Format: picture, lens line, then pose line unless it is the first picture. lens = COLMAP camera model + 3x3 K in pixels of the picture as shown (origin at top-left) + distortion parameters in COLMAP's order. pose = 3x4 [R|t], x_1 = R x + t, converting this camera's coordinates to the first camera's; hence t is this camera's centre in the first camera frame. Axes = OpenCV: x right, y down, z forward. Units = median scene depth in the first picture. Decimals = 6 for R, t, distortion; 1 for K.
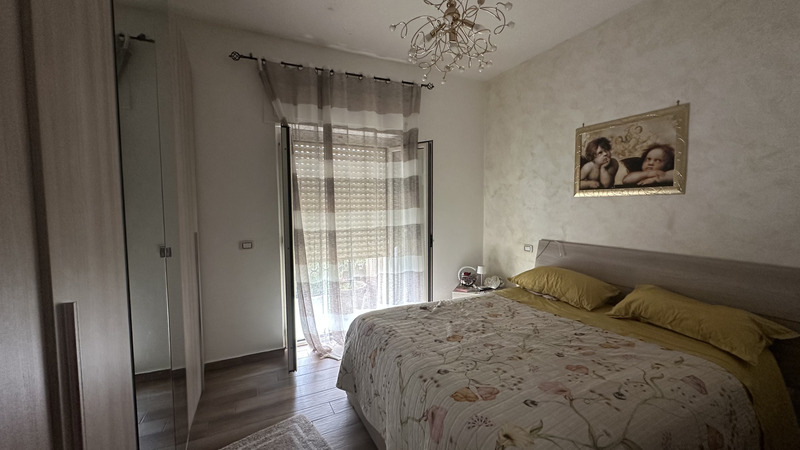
lens RADIAL K [[318.6, 0, 399.7], [0, 318.6, 225.1], [0, 0, 1]] dist [-0.001381, -0.000116]
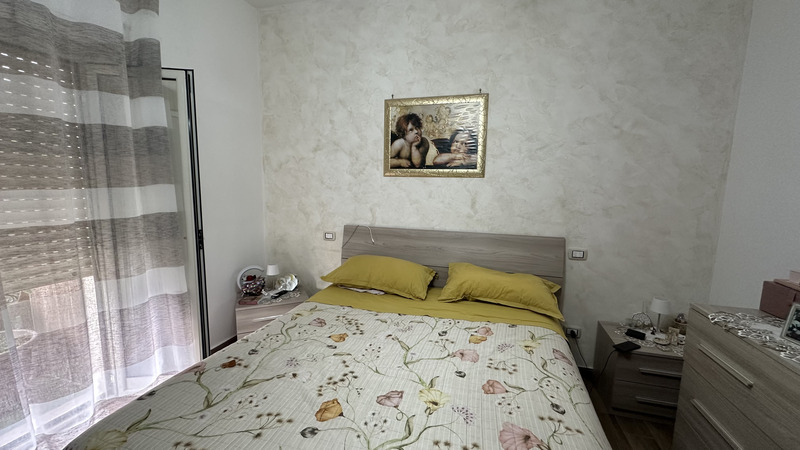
lens RADIAL K [[318.6, 0, 400.2], [0, 318.6, 225.6], [0, 0, 1]] dist [-0.001381, -0.000116]
pose [[0.686599, -0.072950, 0.723368, -0.097084], [0.022355, 0.996601, 0.079286, -0.019523], [-0.726693, -0.038267, 0.685896, 0.365108]]
